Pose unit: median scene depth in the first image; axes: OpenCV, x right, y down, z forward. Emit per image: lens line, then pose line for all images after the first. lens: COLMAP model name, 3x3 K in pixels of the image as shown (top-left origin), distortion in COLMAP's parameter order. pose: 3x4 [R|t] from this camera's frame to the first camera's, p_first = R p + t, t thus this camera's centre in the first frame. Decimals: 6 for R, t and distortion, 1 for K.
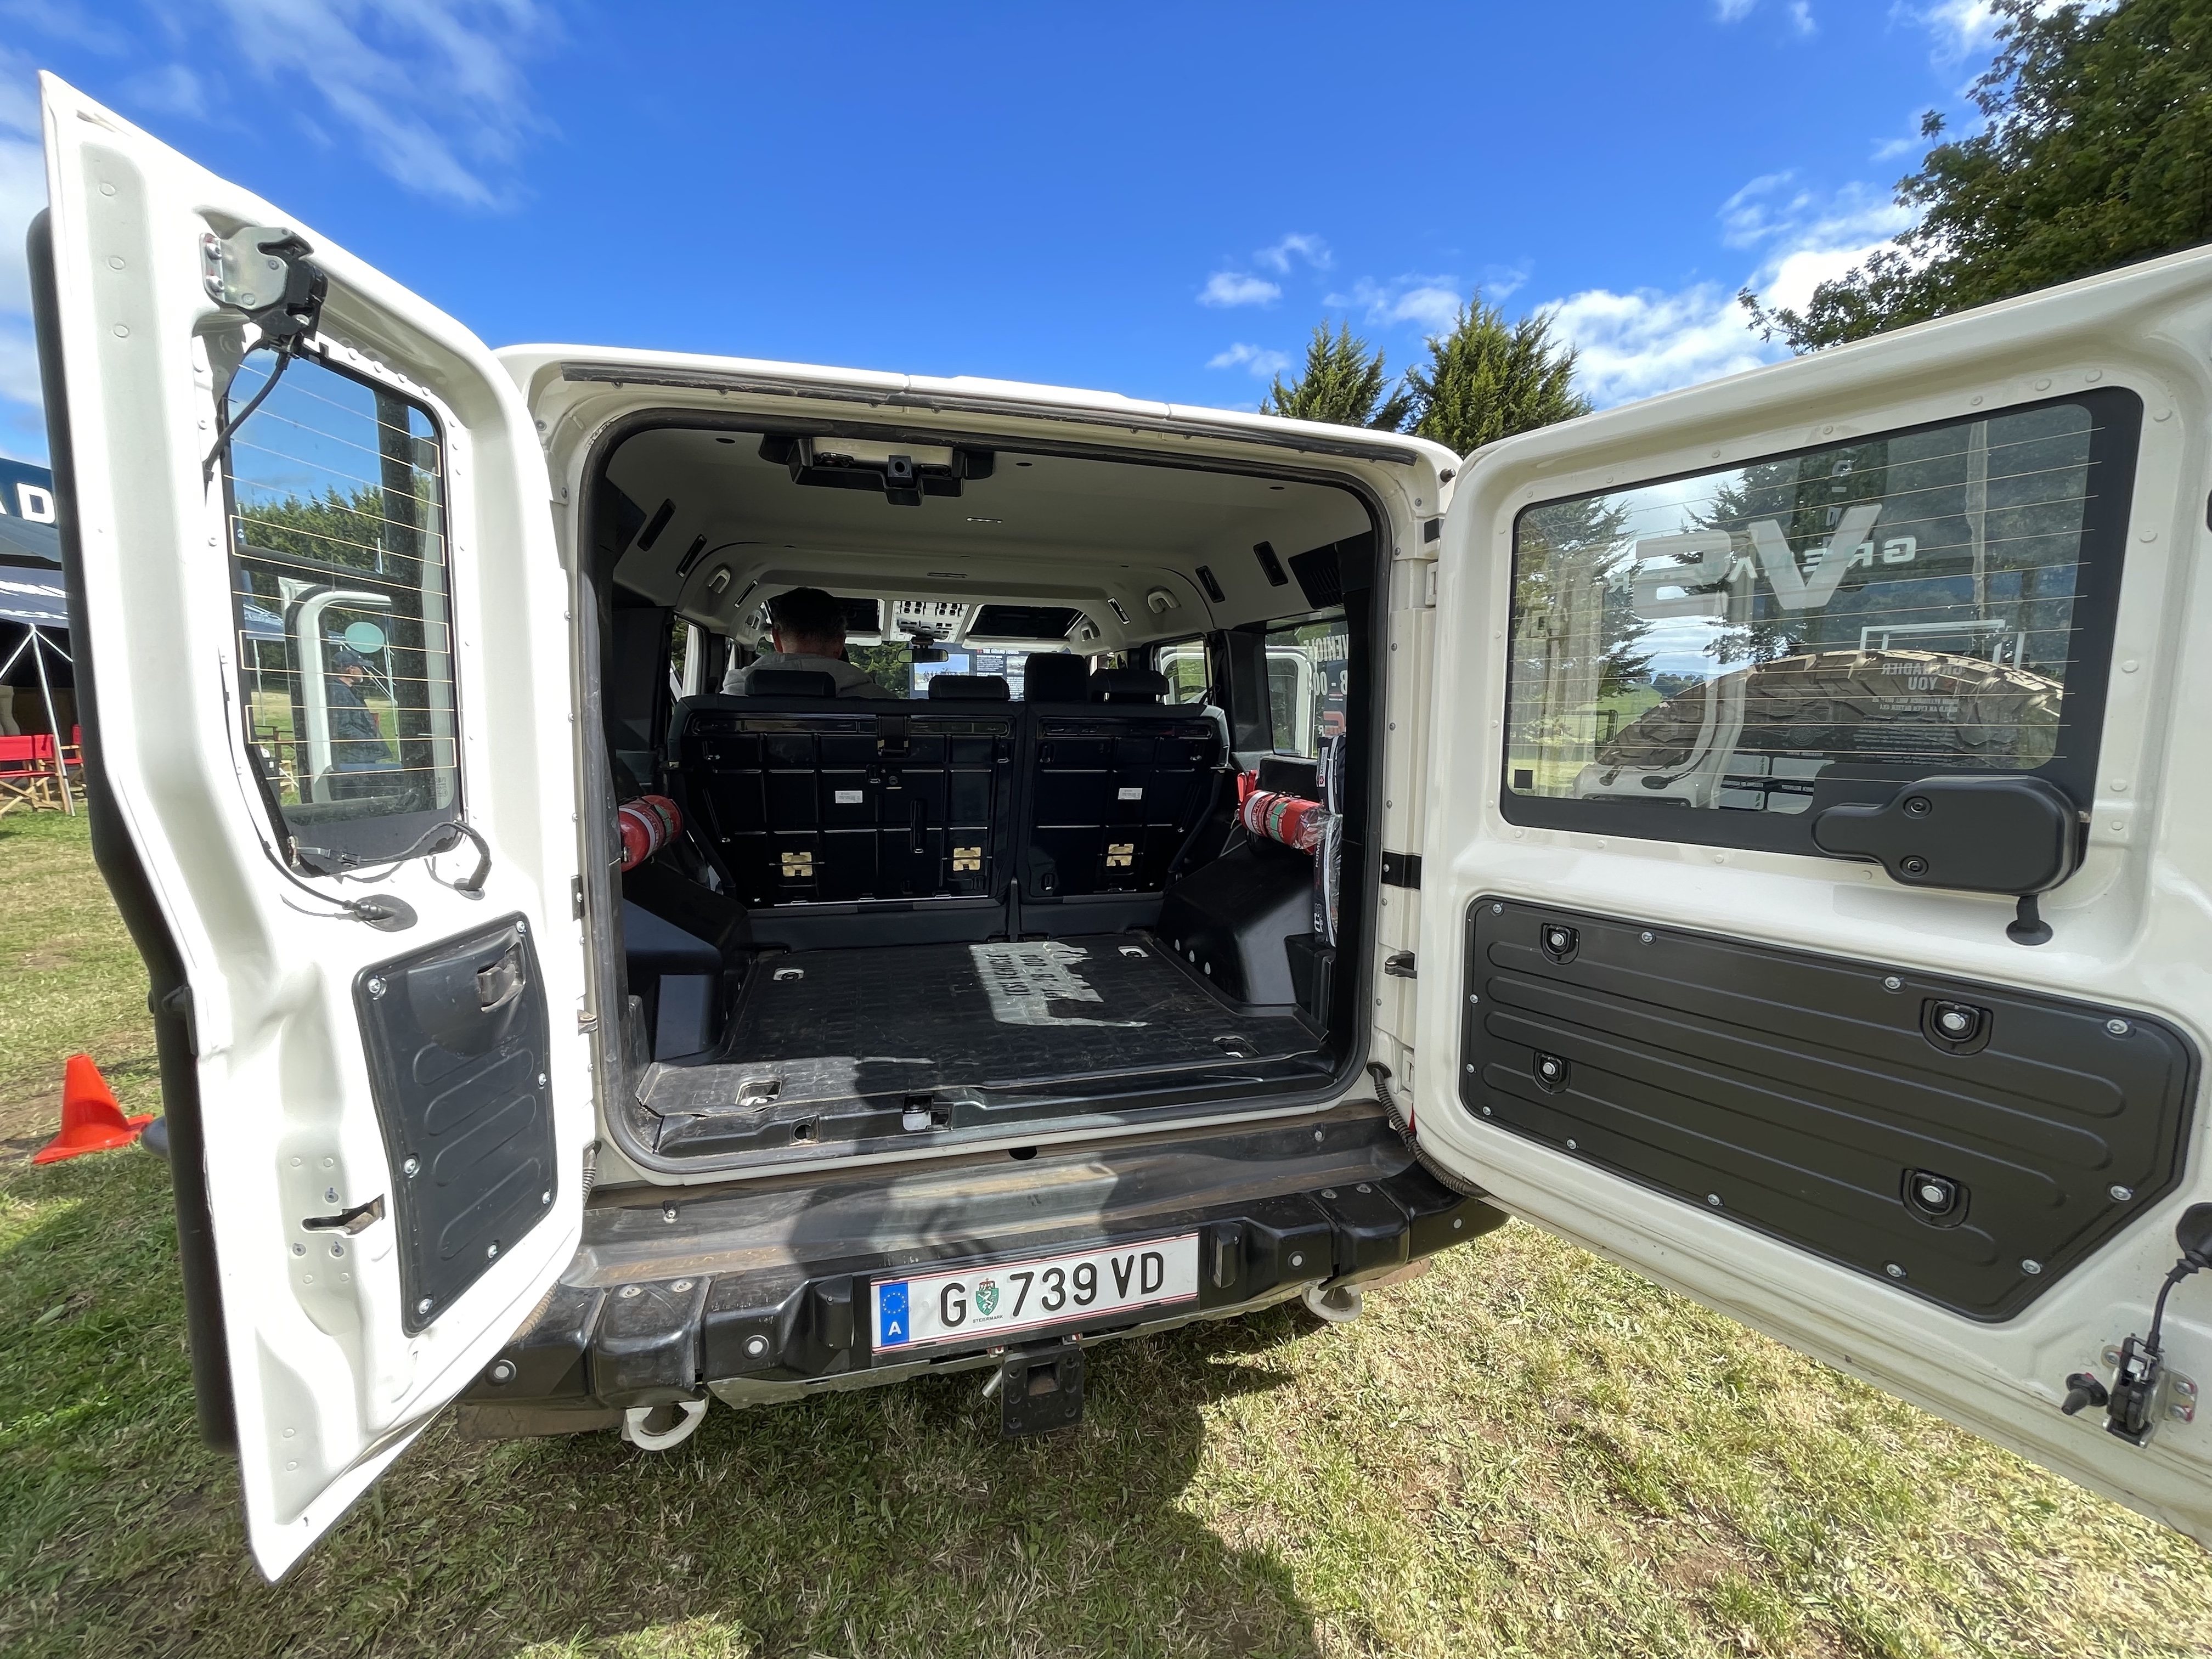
lens RADIAL K [[896.1, 0, 1106.0], [0, 896.1, 829.5], [0, 0, 1]] dist [-0.001044, -0.000039]
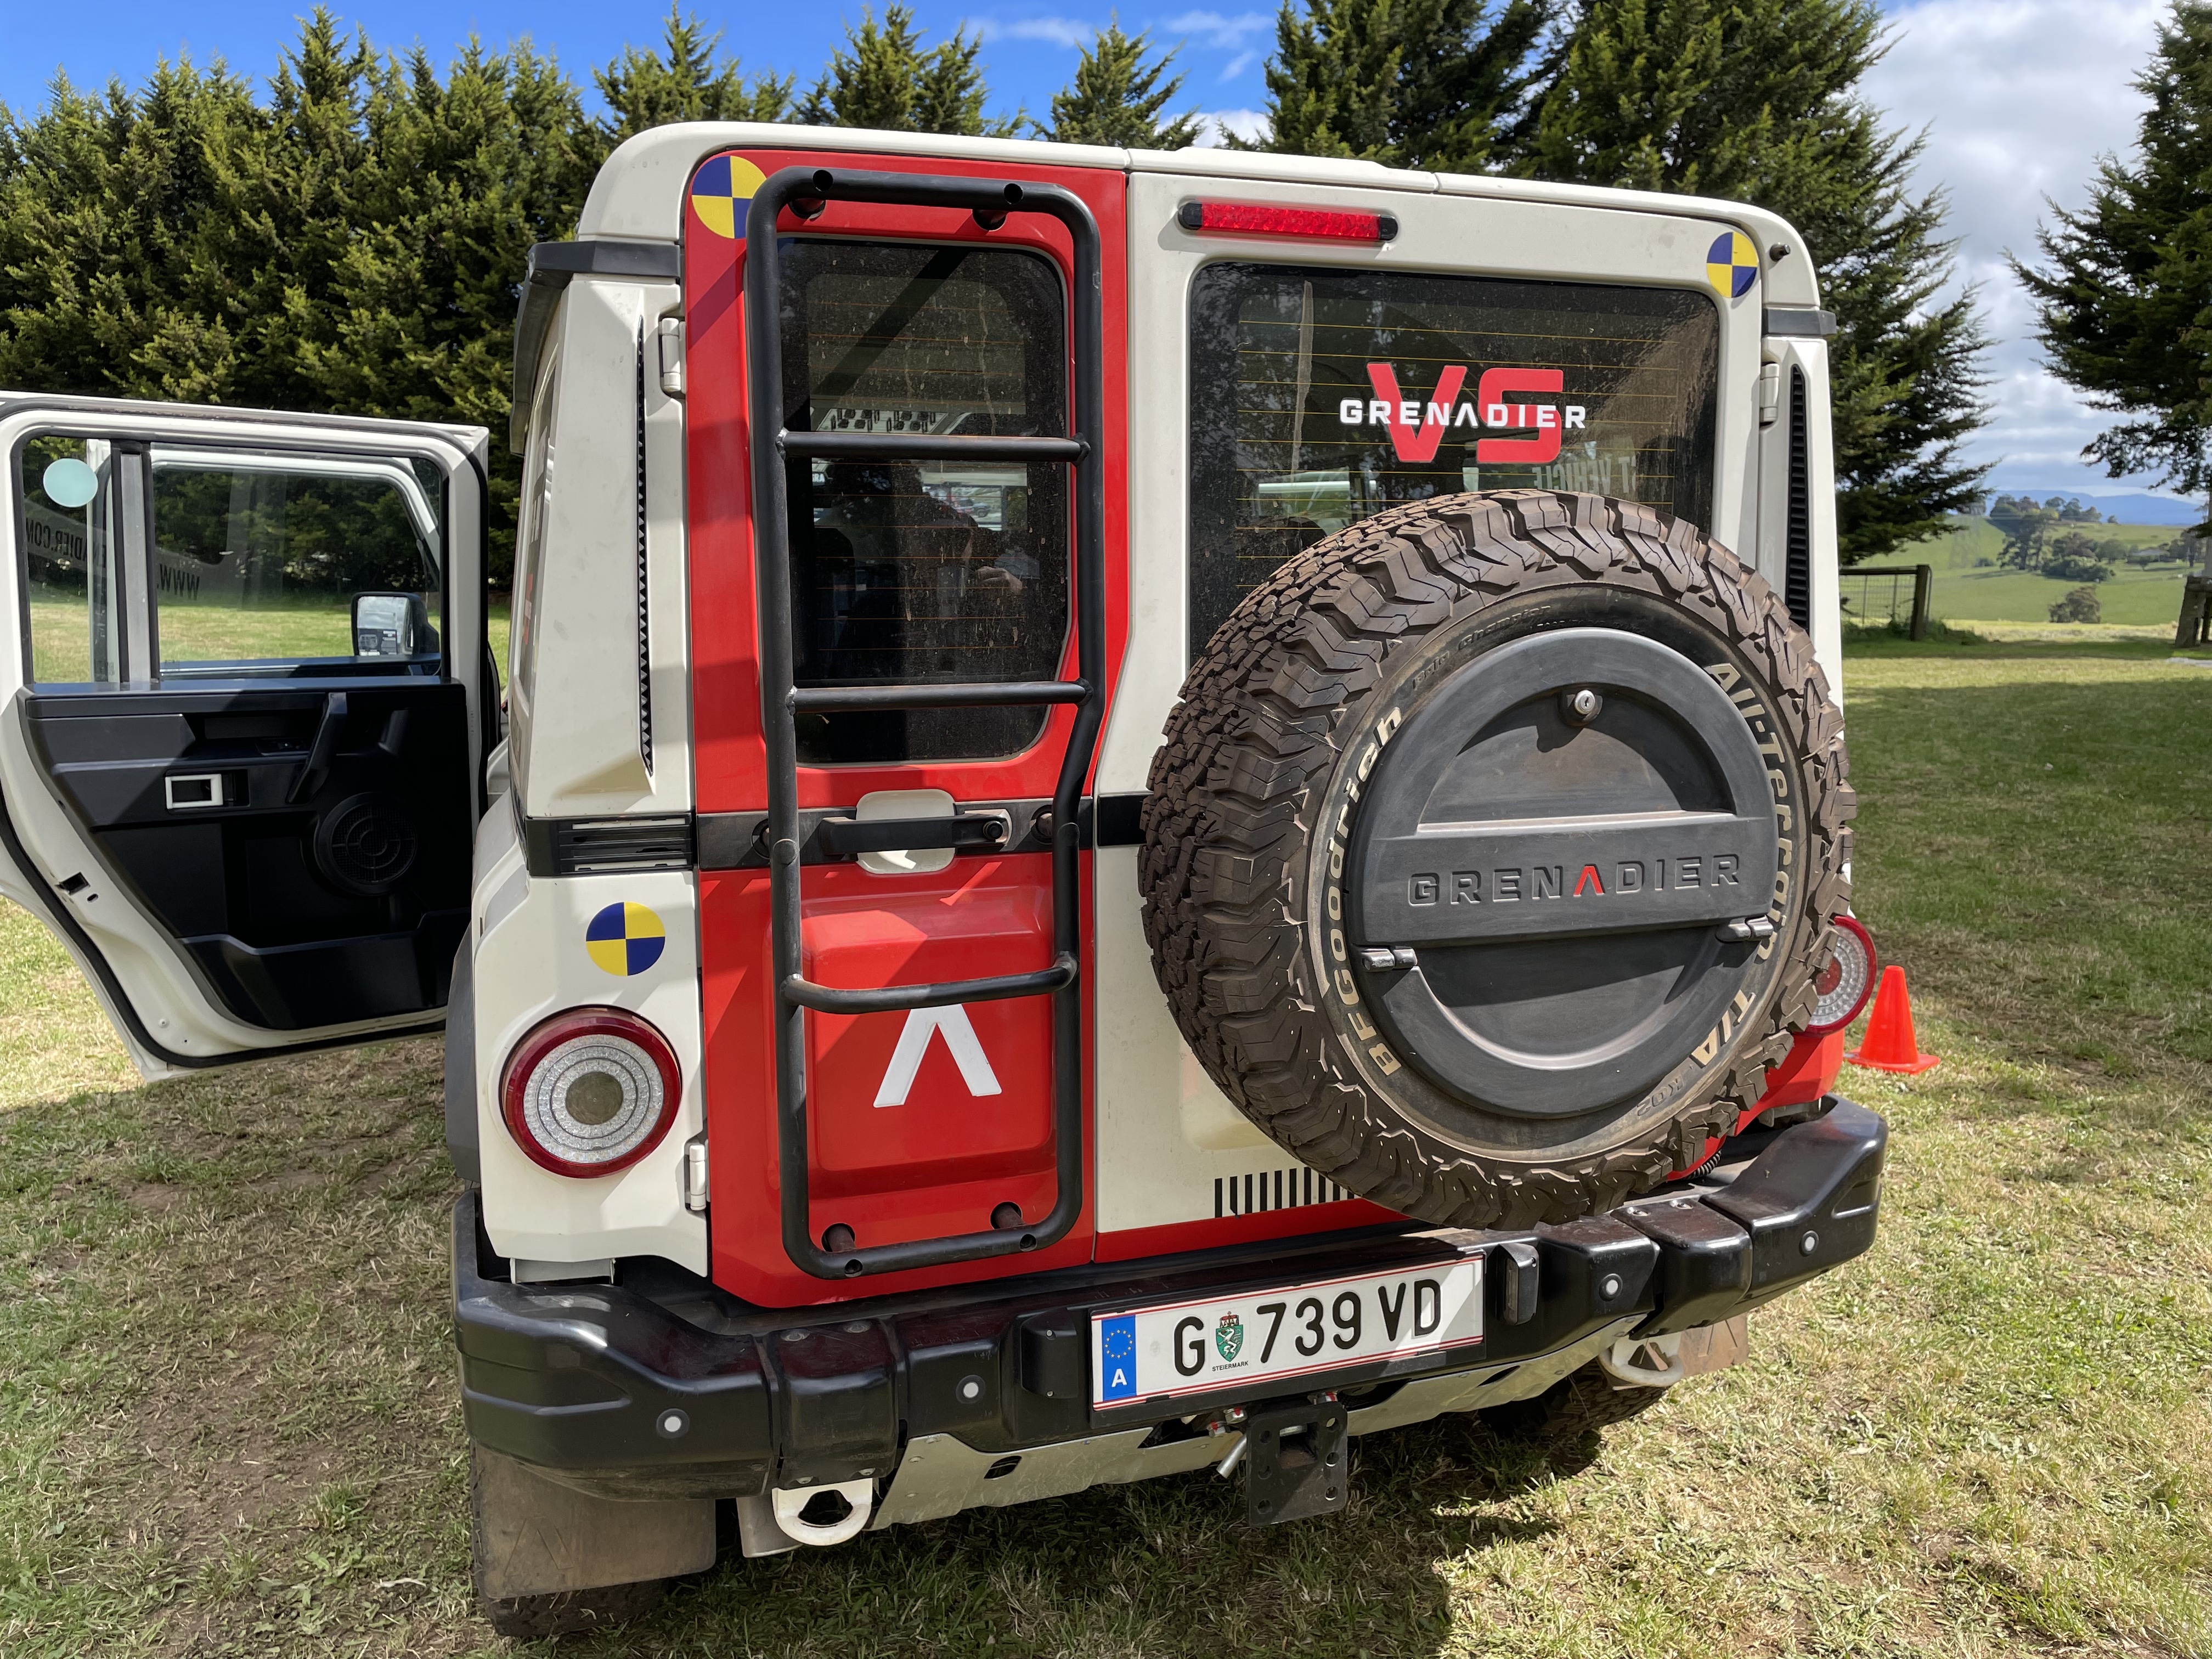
lens RADIAL K [[1677.8, 0, 1106.0], [0, 1677.8, 829.5], [0, 0, 1]] dist [0.126158, -0.156742]
pose [[0.997125, -0.028662, 0.070140, -0.236064], [0.027905, 0.999542, 0.011747, 0.046224], [-0.070445, -0.009756, 0.997468, -0.321028]]
